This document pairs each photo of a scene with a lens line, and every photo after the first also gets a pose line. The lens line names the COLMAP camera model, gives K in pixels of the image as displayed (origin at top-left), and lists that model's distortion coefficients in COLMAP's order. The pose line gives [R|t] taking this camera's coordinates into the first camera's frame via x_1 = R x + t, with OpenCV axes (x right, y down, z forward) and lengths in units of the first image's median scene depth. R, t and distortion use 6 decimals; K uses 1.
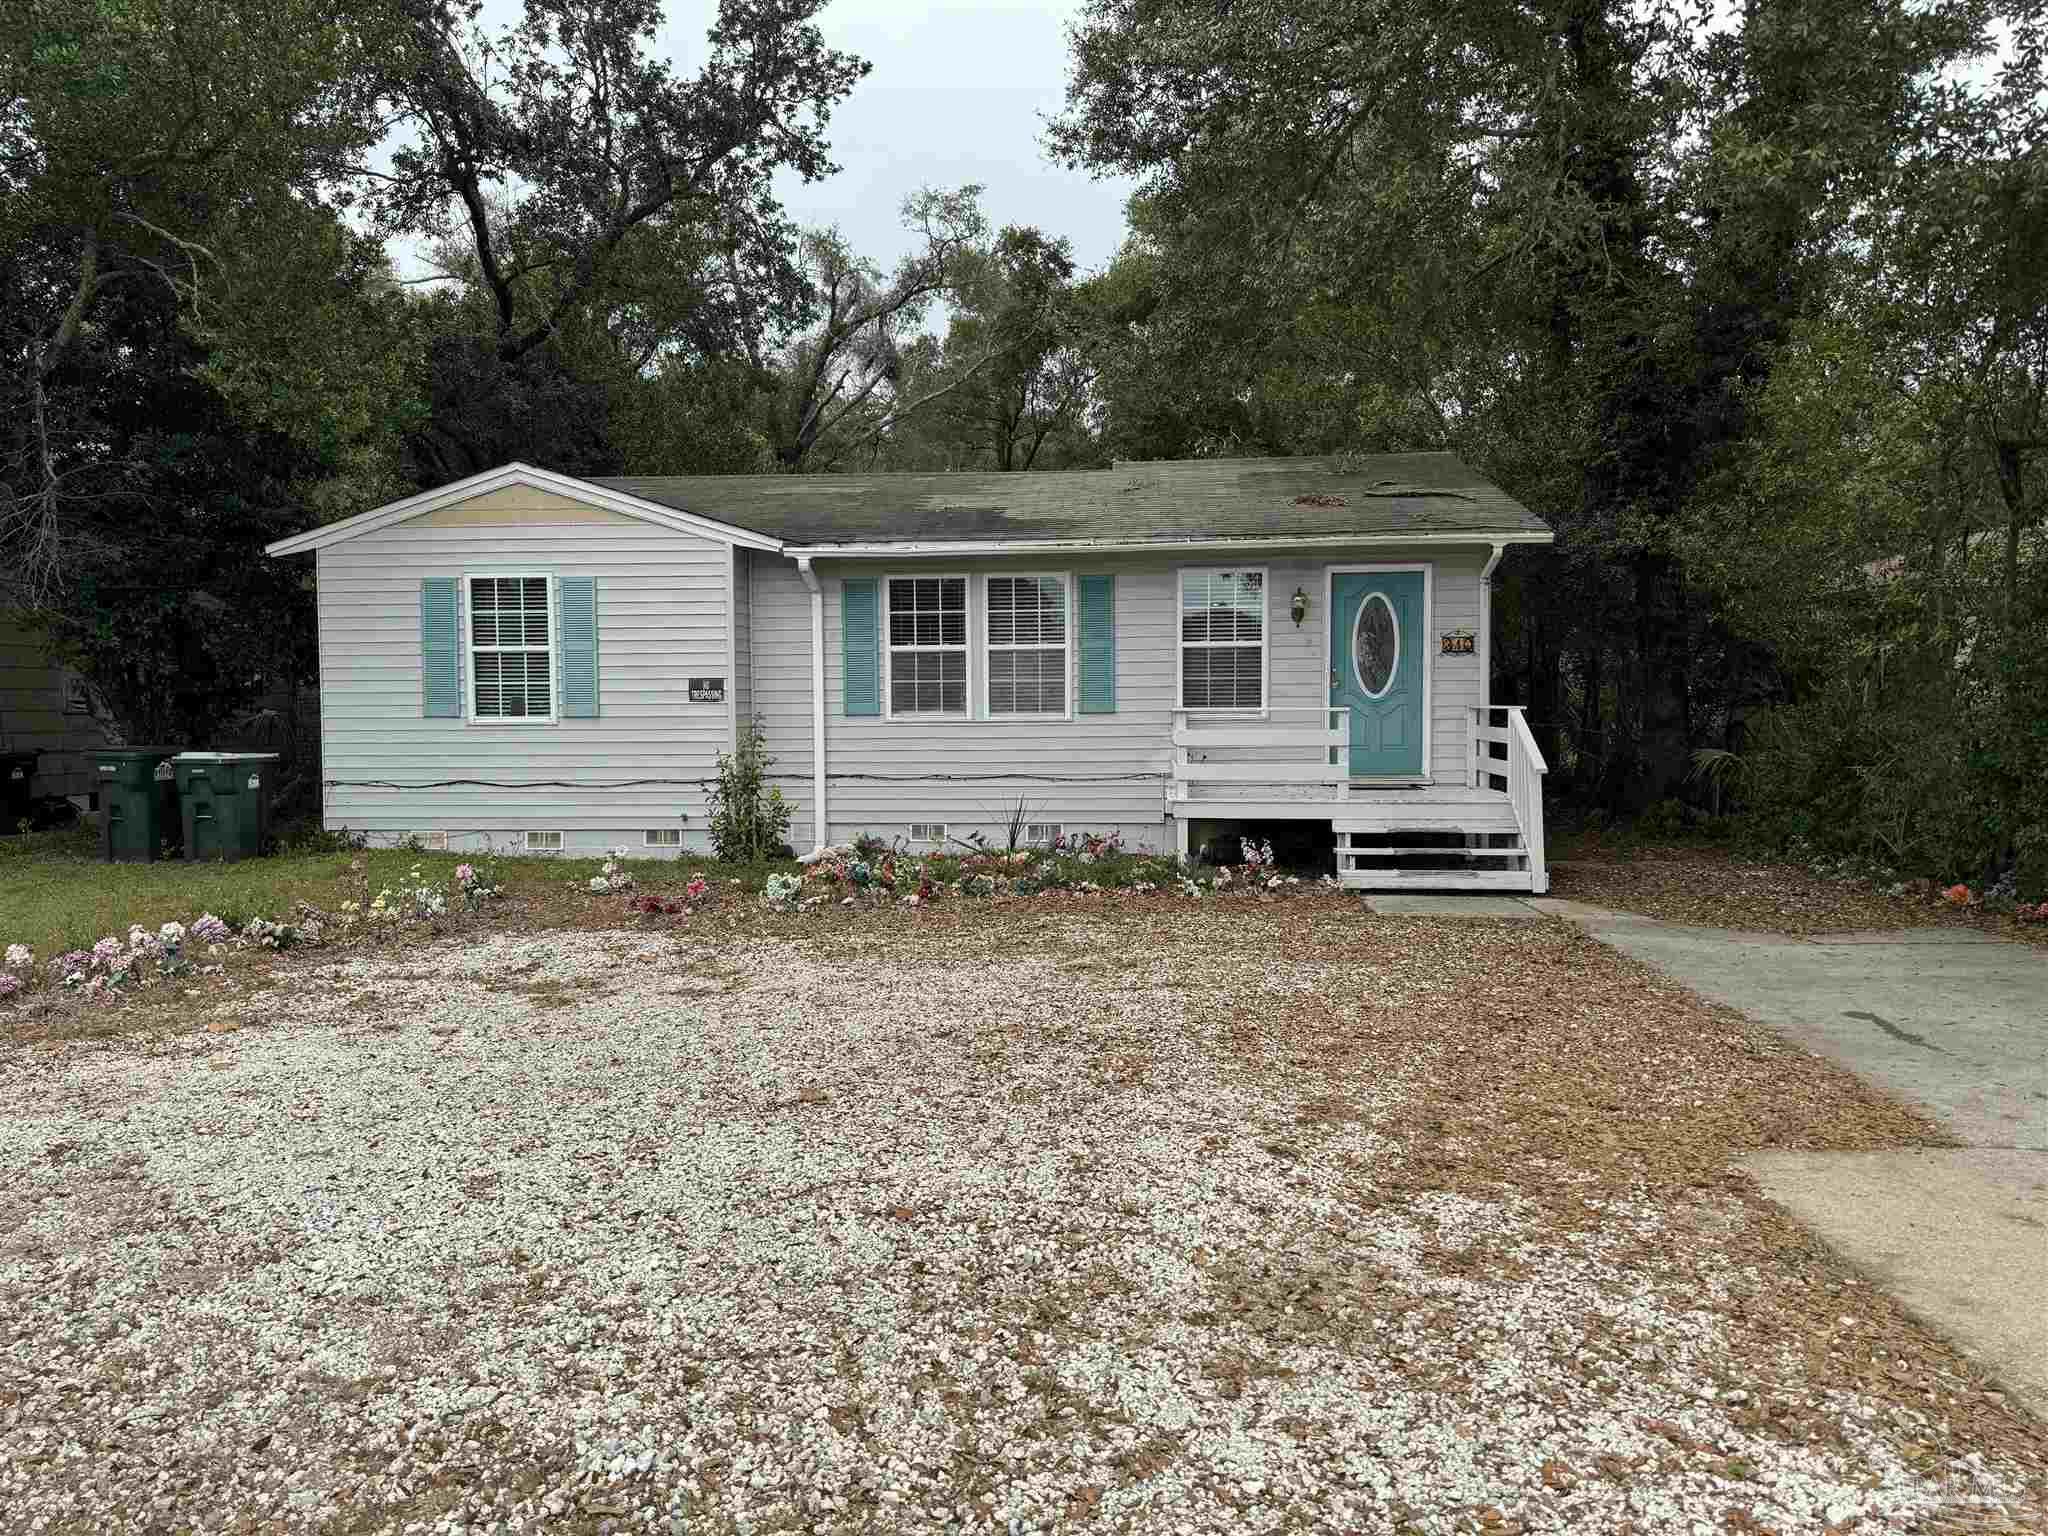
lens RADIAL K [[1424.5, 0, 1024.0], [0, 1424.5, 768.0], [0, 0, 1]] dist [0.106223, -0.096260]
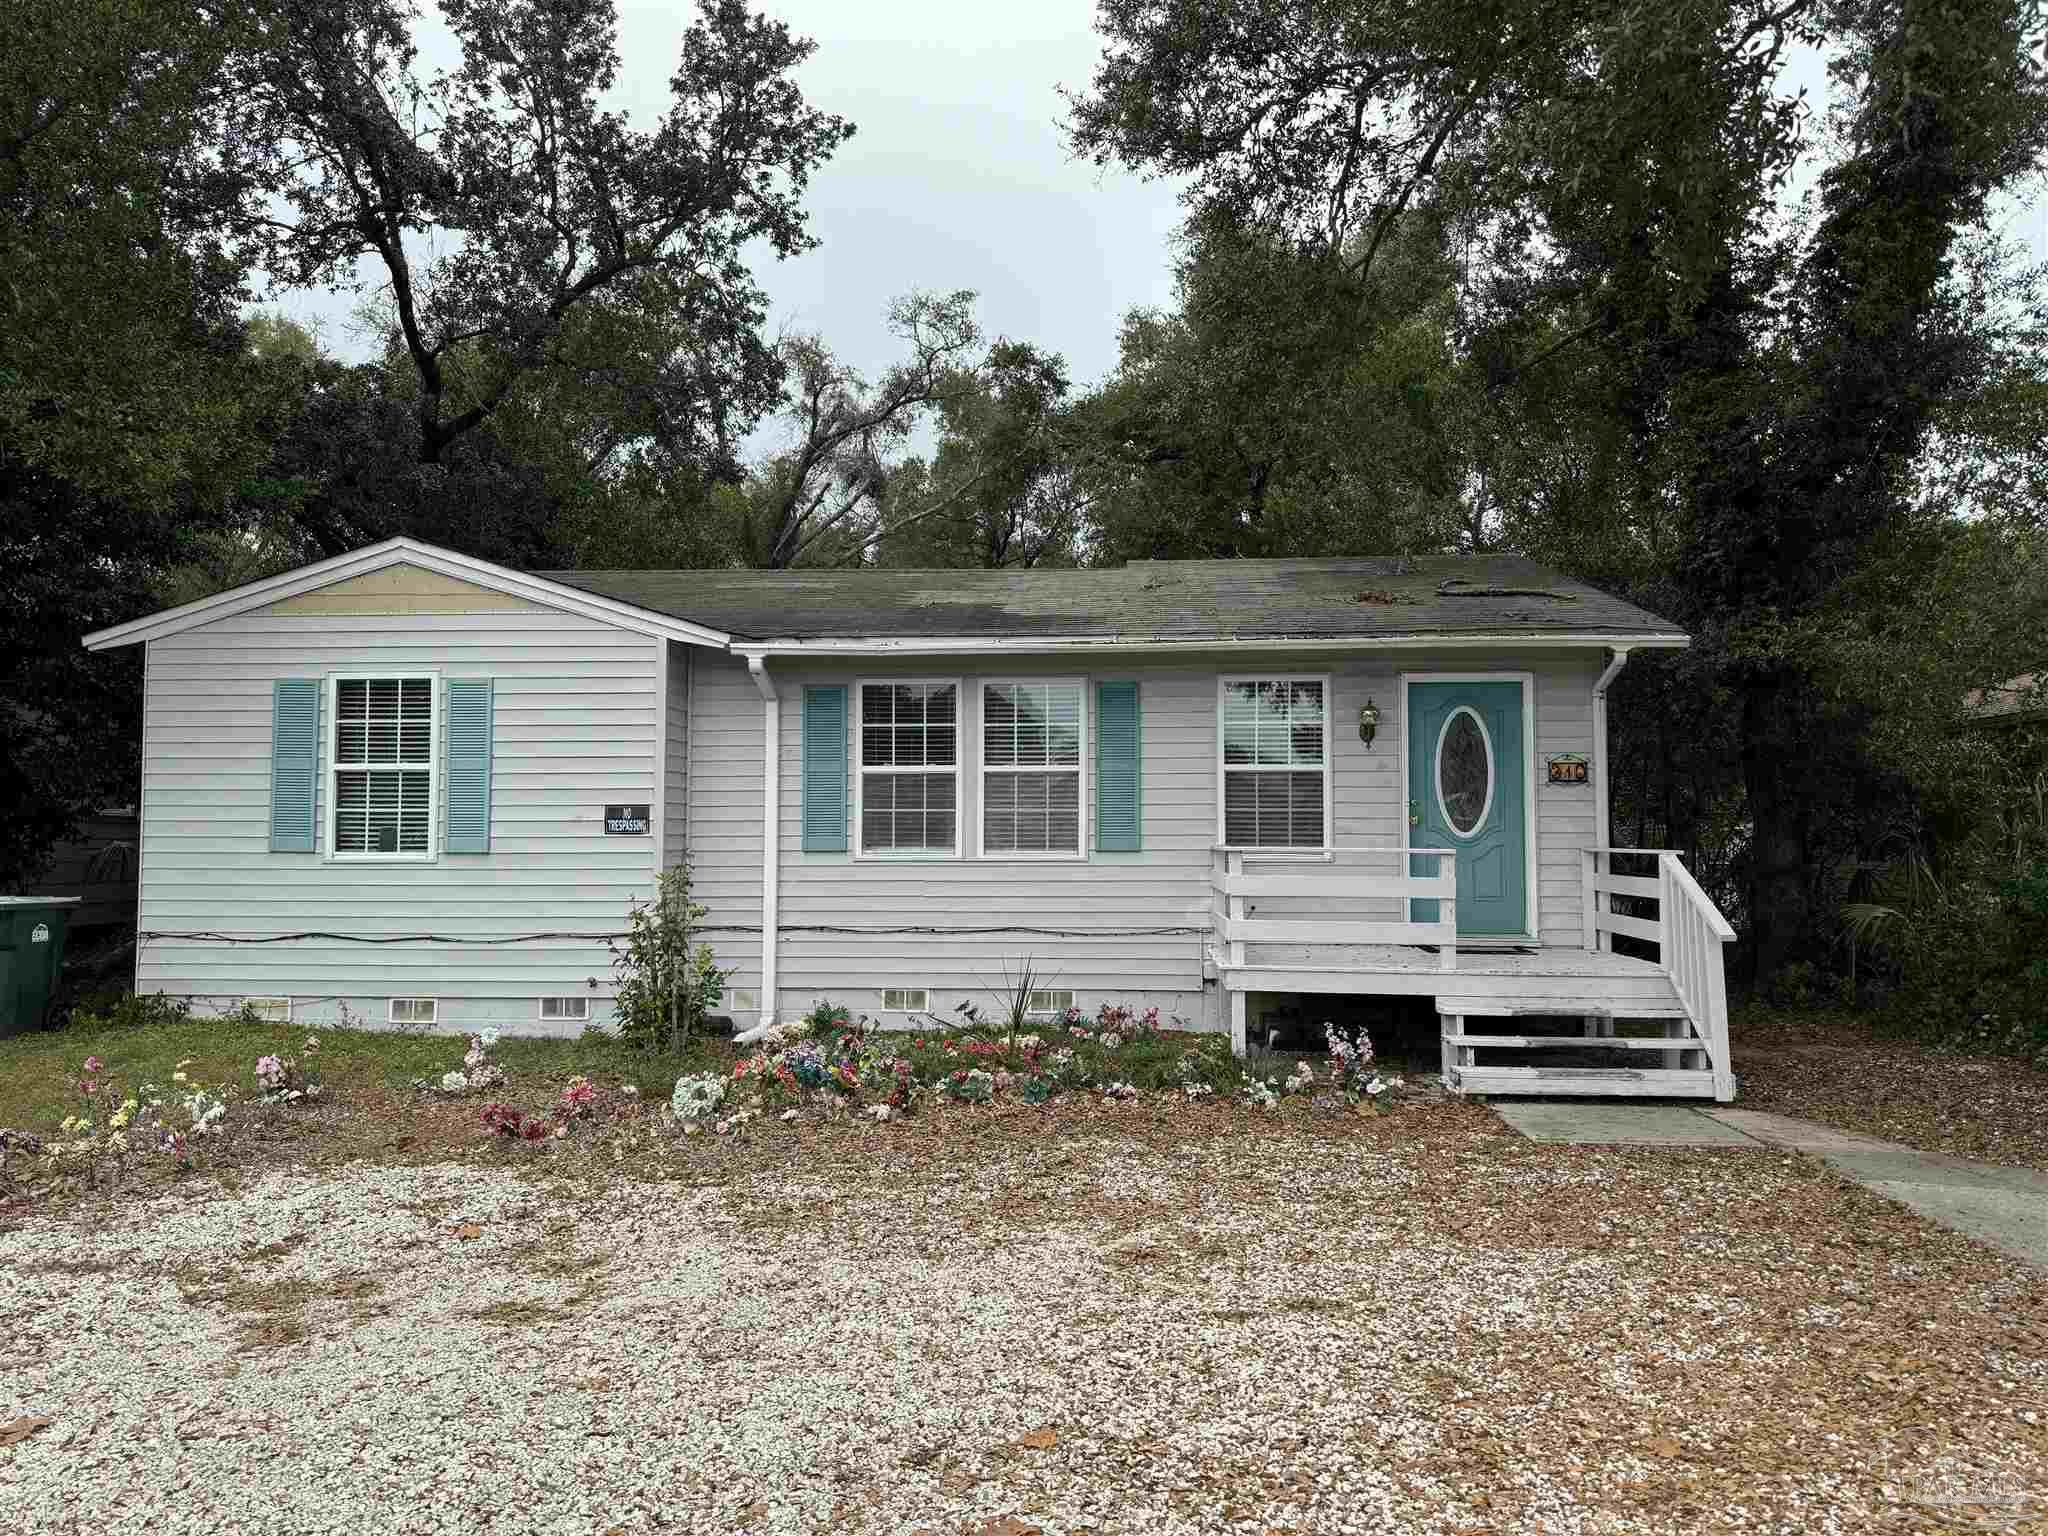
lens RADIAL K [[1418.4, 0, 1026.6], [0, 1418.4, 779.5], [0, 0, 1]] dist [0.125474, -0.134083]
pose [[0.999845, 0.009211, 0.015026, -0.012783], [-0.007876, 0.996211, -0.086609, -0.009411], [-0.015767, 0.086478, 0.996129, 0.199945]]
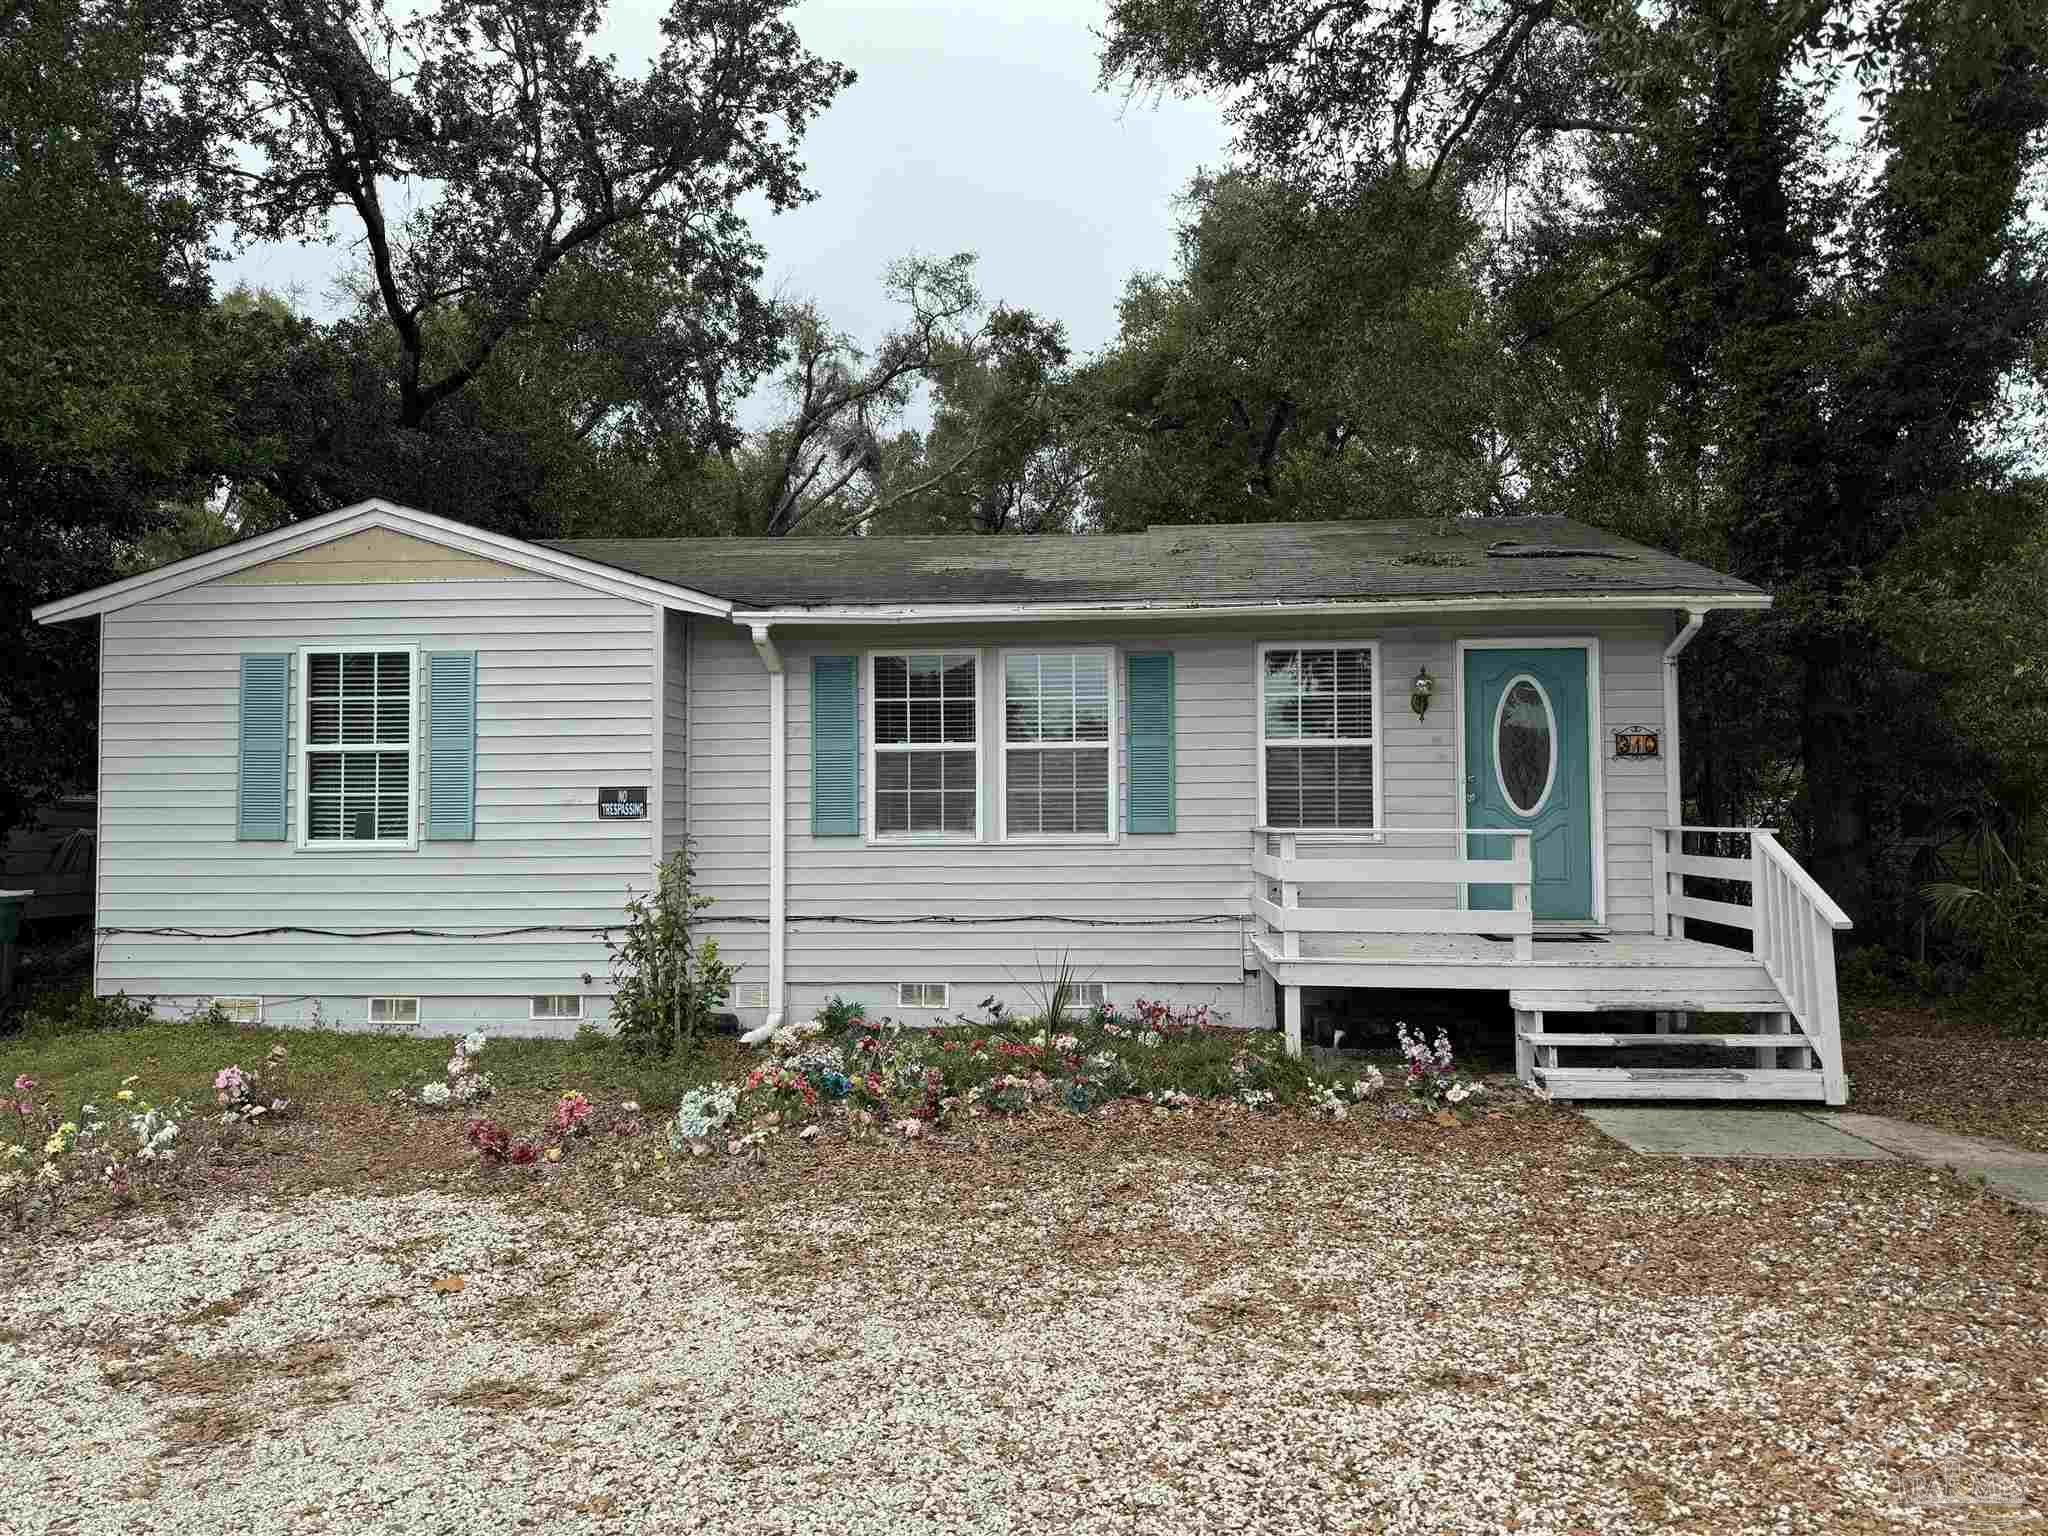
lens RADIAL K [[1424.5, 0, 1024.0], [0, 1424.5, 768.0], [0, 0, 1]] dist [0.106223, -0.096260]
pose [[0.999821, 0.002280, 0.018795, -0.029532], [-0.000750, 0.996712, -0.081022, -0.012508], [-0.018918, 0.080994, 0.996535, 0.254682]]
